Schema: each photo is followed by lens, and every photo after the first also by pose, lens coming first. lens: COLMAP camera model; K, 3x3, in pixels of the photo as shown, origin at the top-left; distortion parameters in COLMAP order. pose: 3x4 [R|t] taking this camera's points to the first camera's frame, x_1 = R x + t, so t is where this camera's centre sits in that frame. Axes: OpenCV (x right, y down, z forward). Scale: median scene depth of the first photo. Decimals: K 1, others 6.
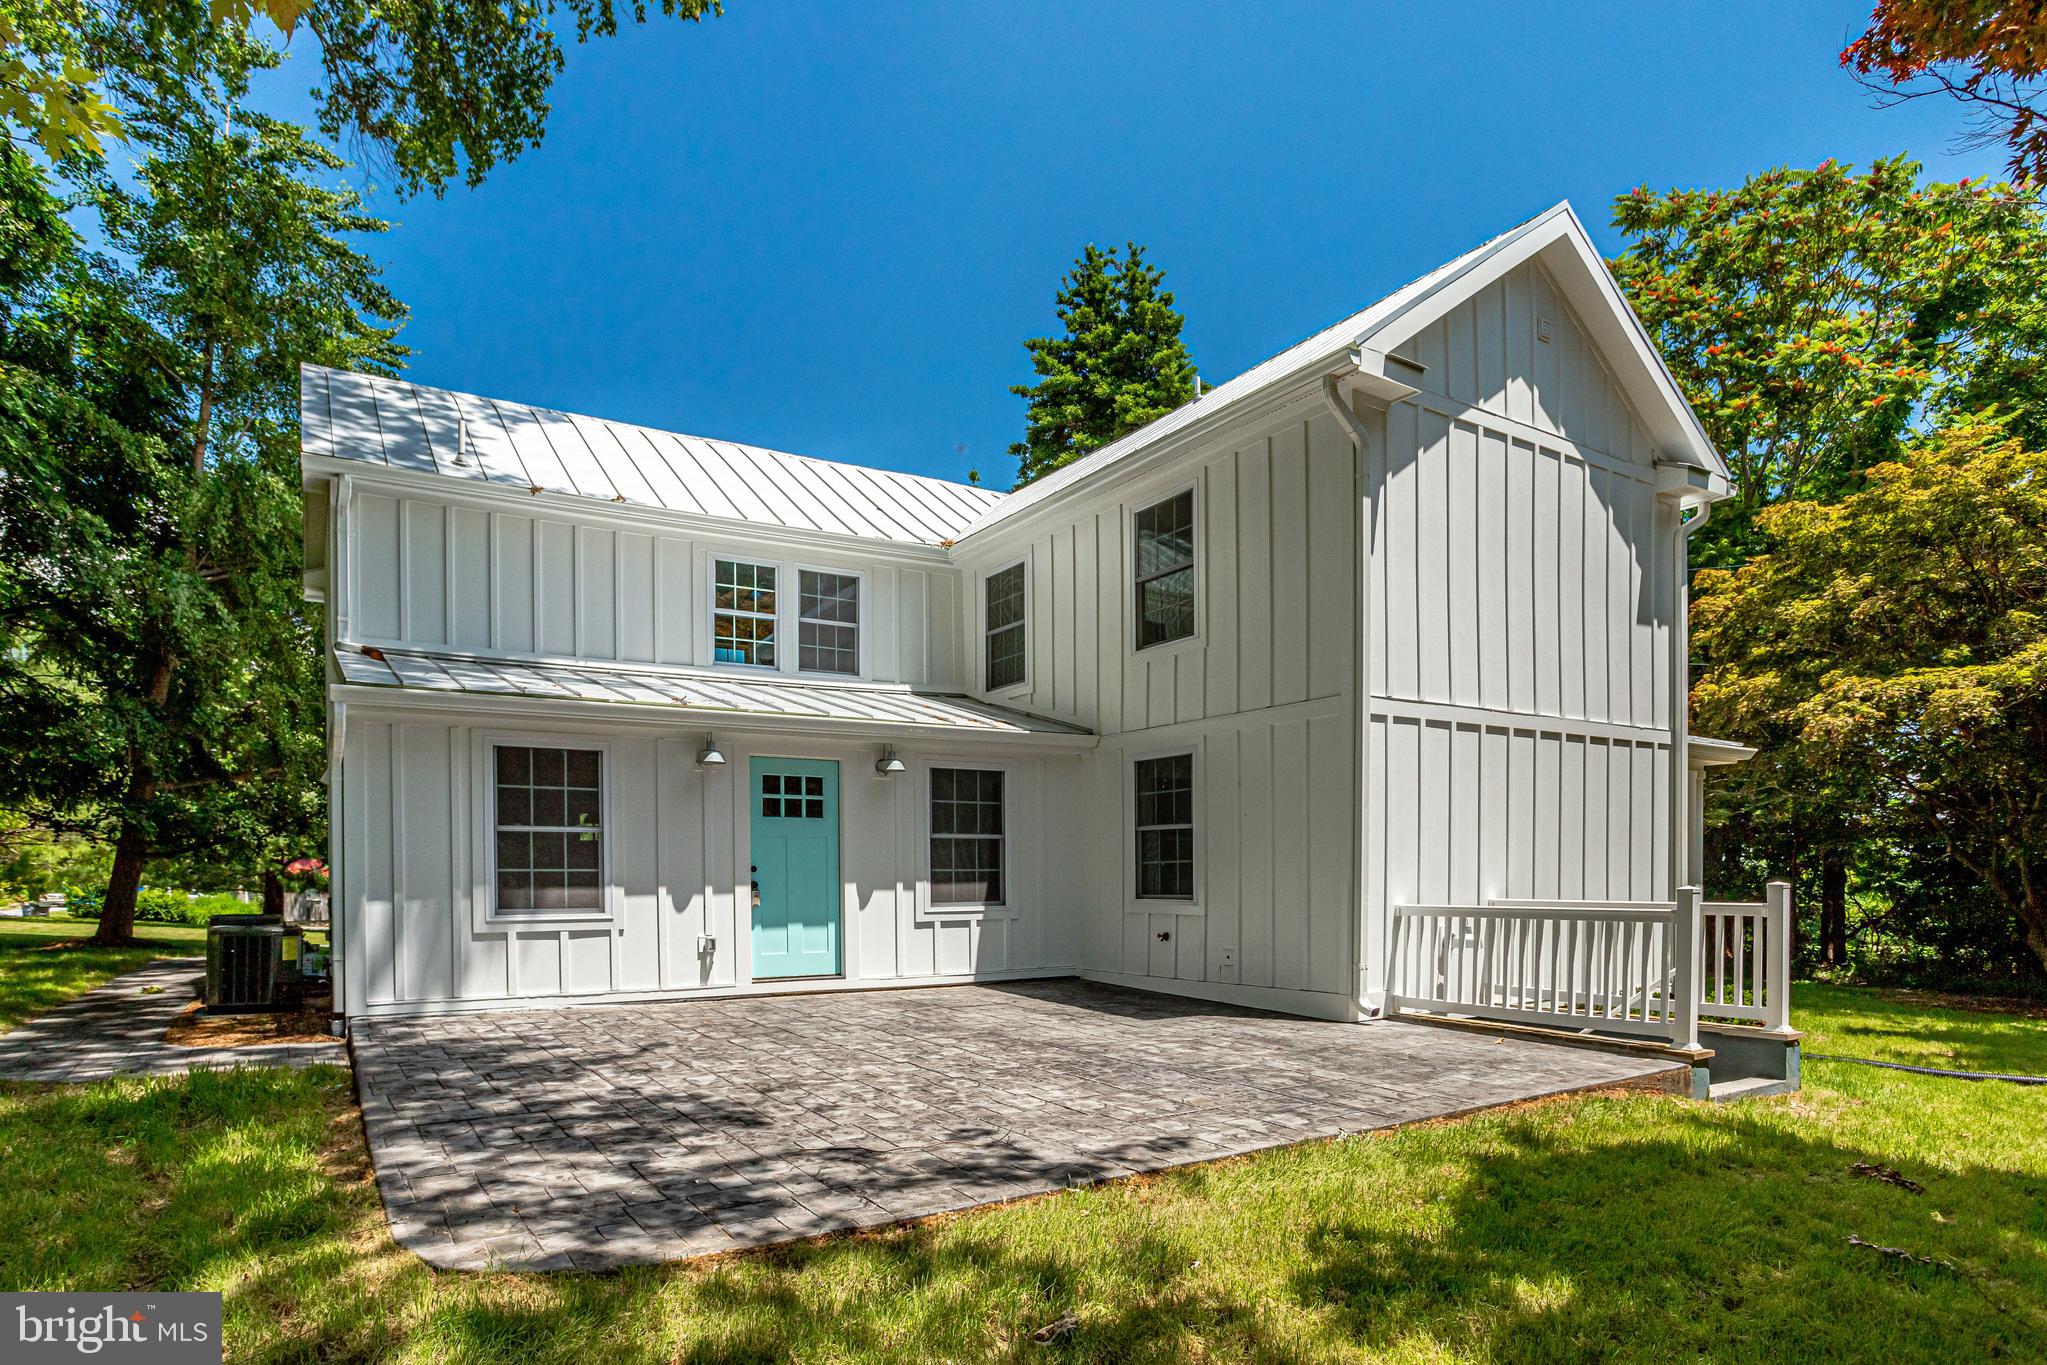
lens RADIAL K [[1143.5, 0, 999.5], [0, 1143.5, 867.4], [0, 0, 1]] dist [-0.048061, 0.020180]
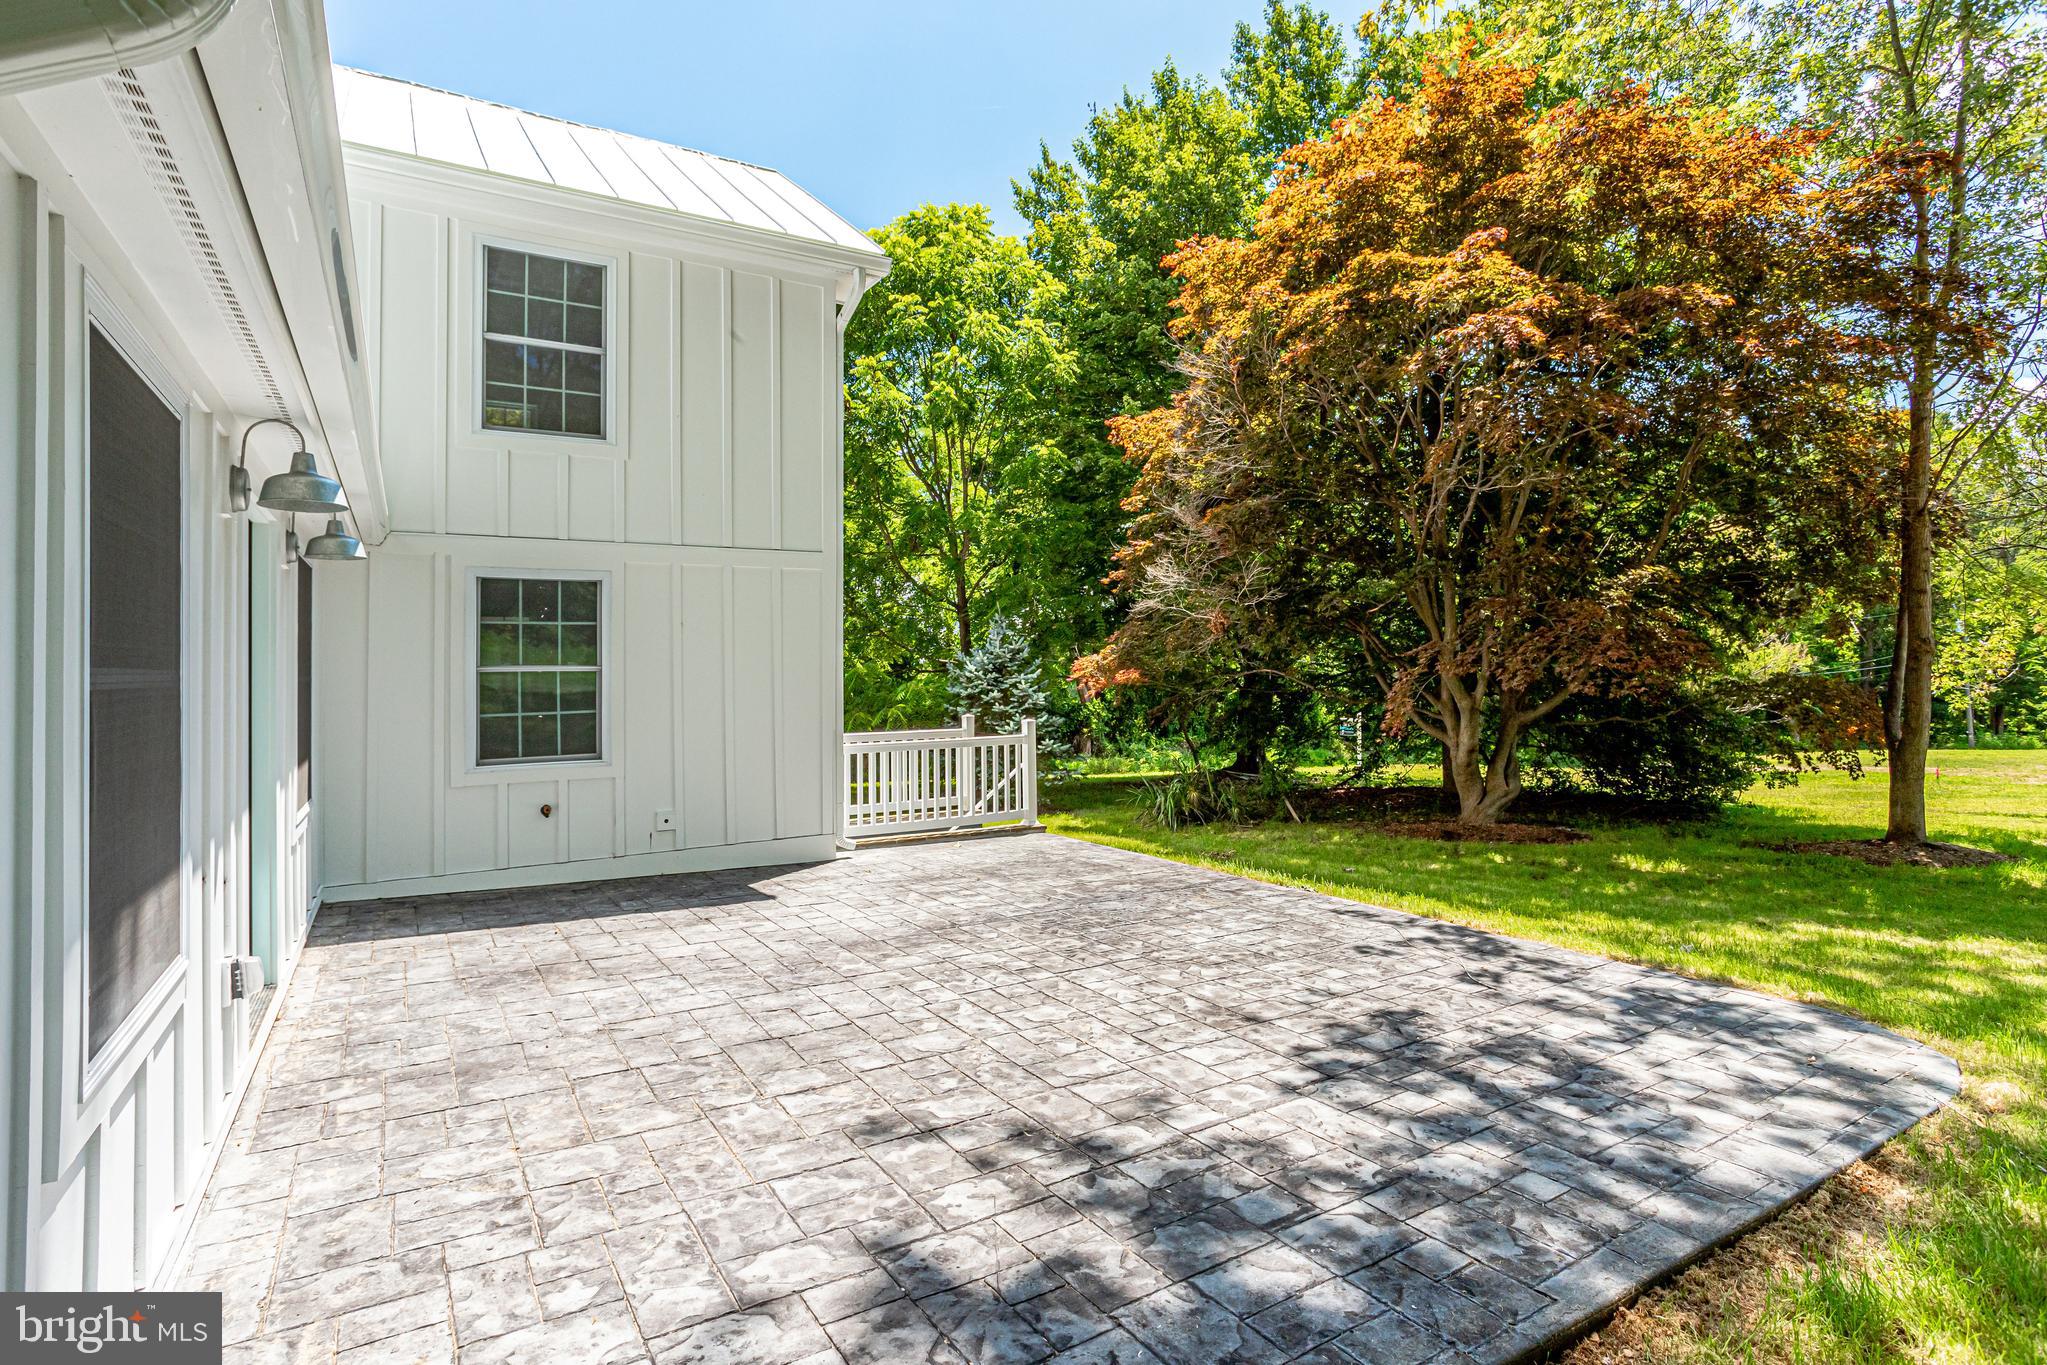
lens RADIAL K [[1006.0, 0, 1025.4], [0, 1006.0, 640.2], [0, 0, 1]] dist [-0.040548, -0.000132]
pose [[0.004016, 0.036192, 0.999337, -0.543365], [0.008536, 0.999307, -0.036225, -0.028565], [-0.999955, 0.008676, 0.003704, 0.683932]]
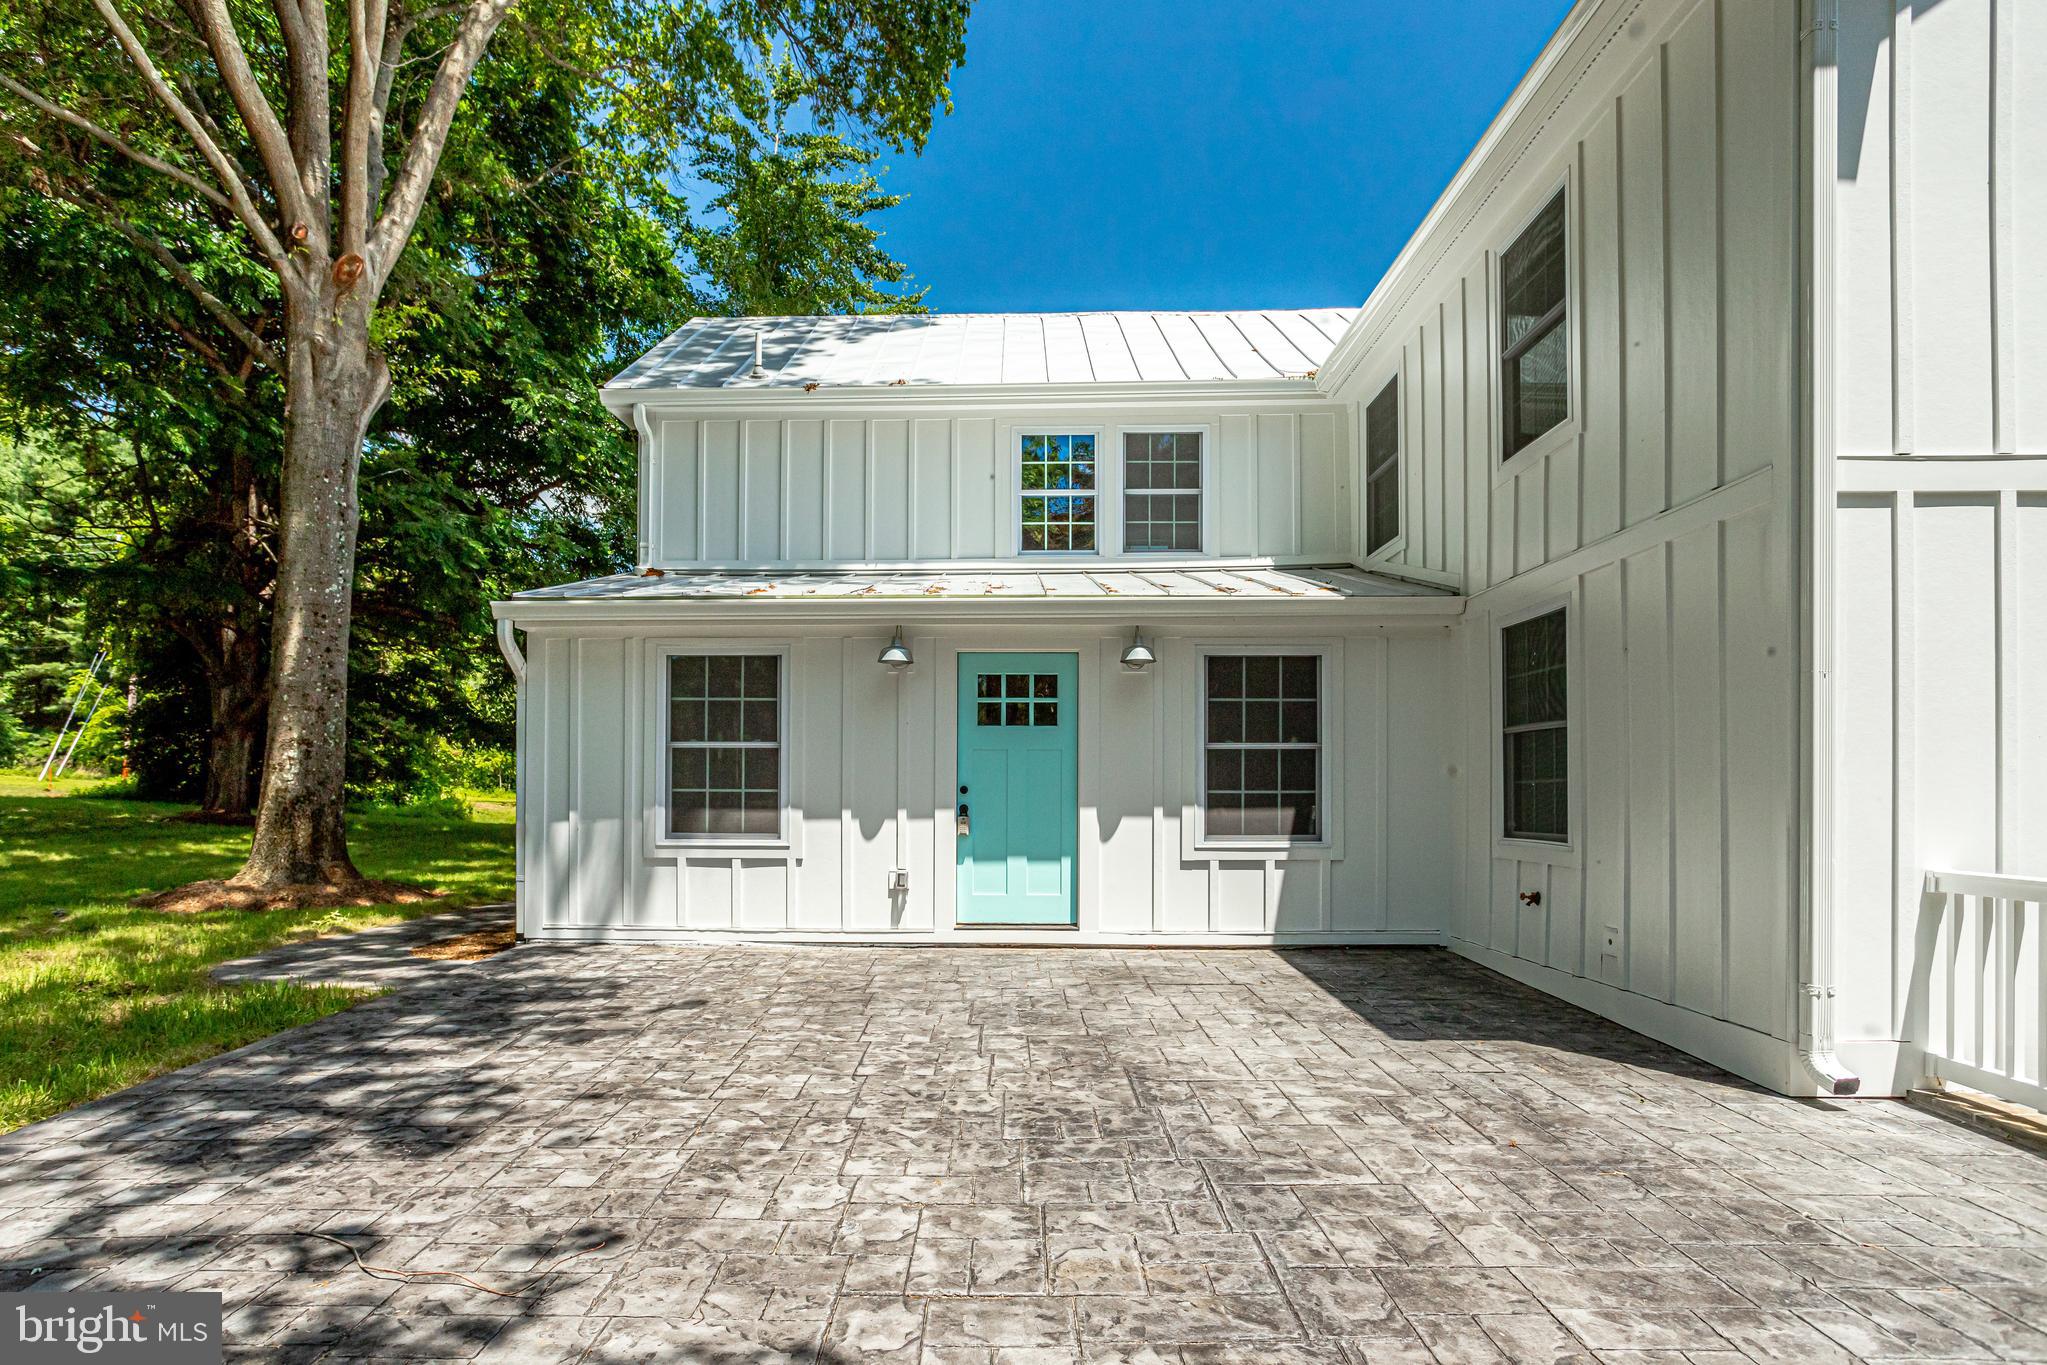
lens RADIAL K [[1114.2, 0, 1000.6], [0, 1114.2, 765.4], [0, 0, 1]] dist [-0.067286, 0.045262]
pose [[0.840385, -0.007077, -0.541944, 0.231536], [-0.002837, 0.999844, -0.017456, -0.001912], [0.541983, 0.016207, 0.840233, 0.327908]]
